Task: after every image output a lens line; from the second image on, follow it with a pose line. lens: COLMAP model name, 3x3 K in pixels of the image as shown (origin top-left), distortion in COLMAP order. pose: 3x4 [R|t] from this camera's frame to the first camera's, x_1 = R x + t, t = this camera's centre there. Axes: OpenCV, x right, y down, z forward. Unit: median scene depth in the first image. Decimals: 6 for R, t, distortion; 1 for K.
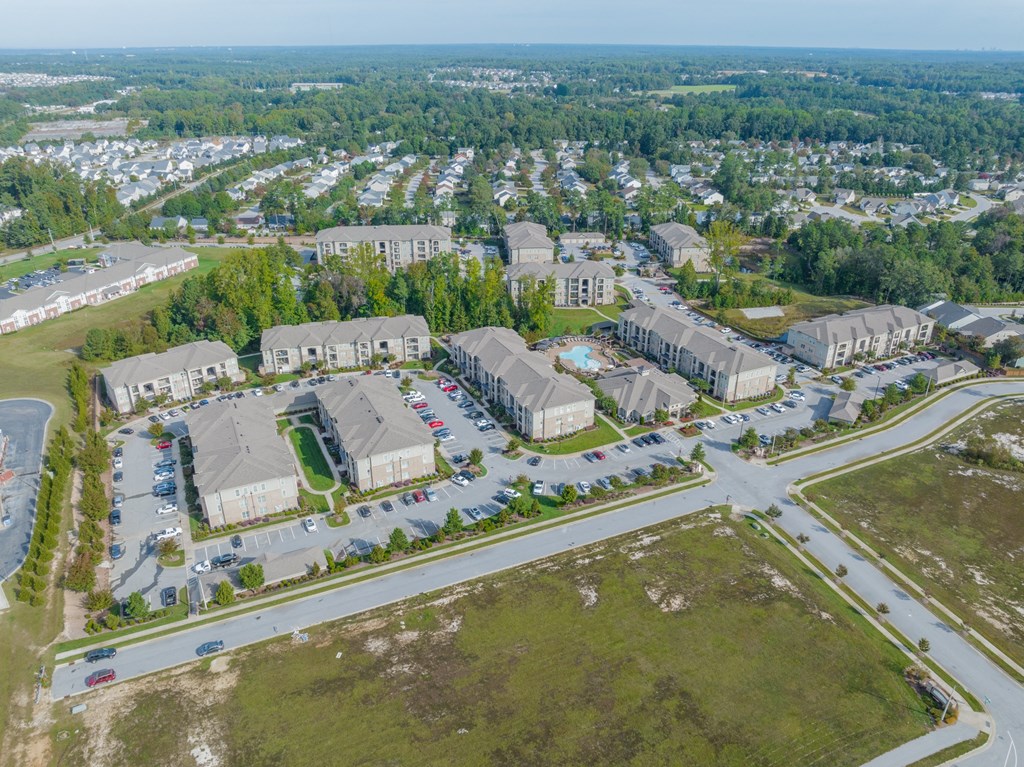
lens RADIAL K [[718.5, 0, 512.0], [0, 718.5, 383.5], [0, 0, 1]] dist [-0.039507, -0.000848]
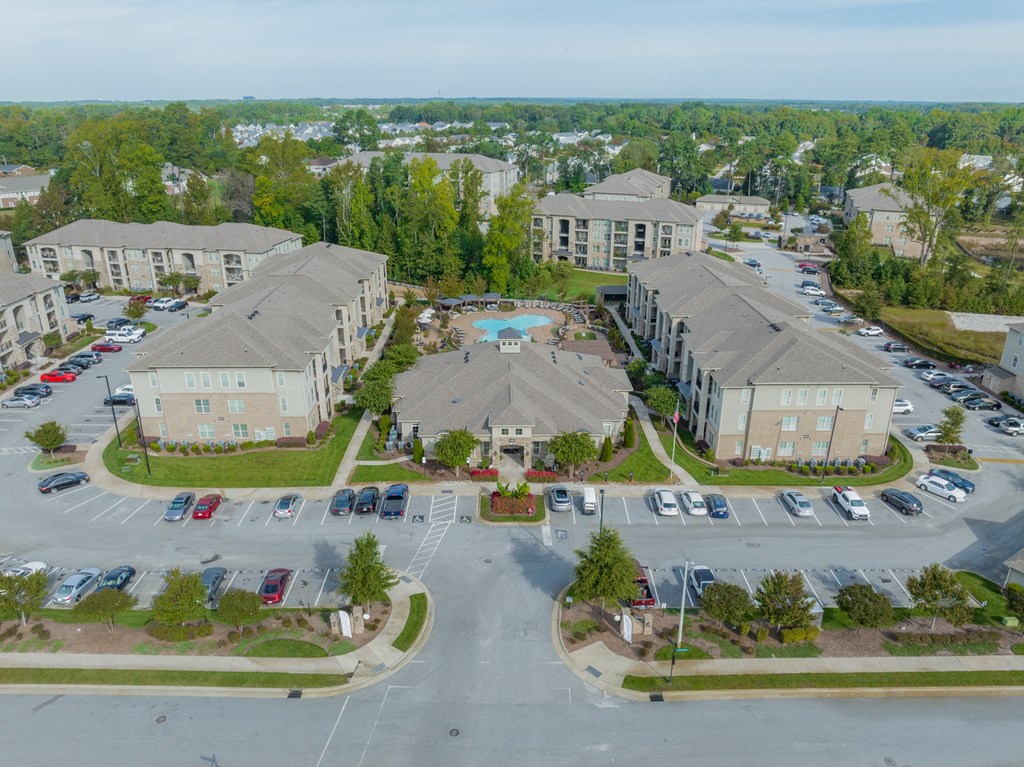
lens RADIAL K [[718.5, 0, 512.0], [0, 718.5, 383.5], [0, 0, 1]] dist [-0.039507, -0.000848]
pose [[0.906572, 0.155307, -0.392437, 0.327053], [-0.181357, 0.982961, -0.029949, 0.016754], [0.381099, 0.098322, 0.919291, 0.592537]]
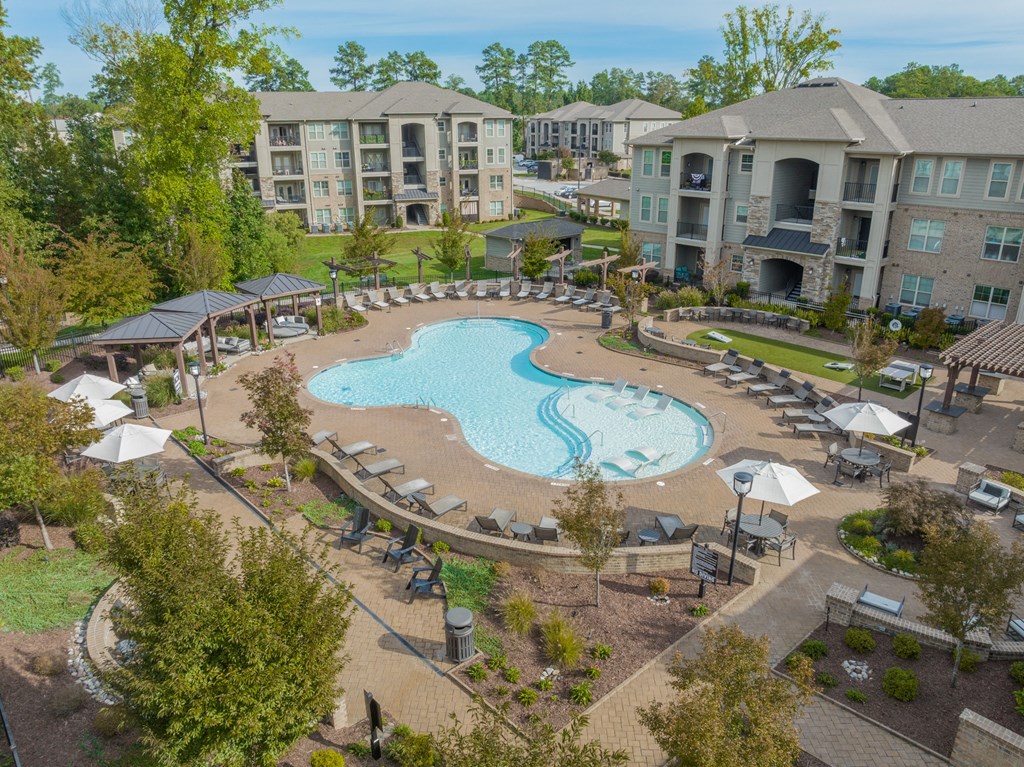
lens RADIAL K [[718.5, 0, 512.0], [0, 718.5, 383.5], [0, 0, 1]] dist [-0.039507, -0.000848]
pose [[0.957724, -0.106003, 0.267449, 0.072453], [0.130929, 0.988389, -0.077102, -0.028942], [-0.256170, 0.108859, 0.960482, 0.962457]]
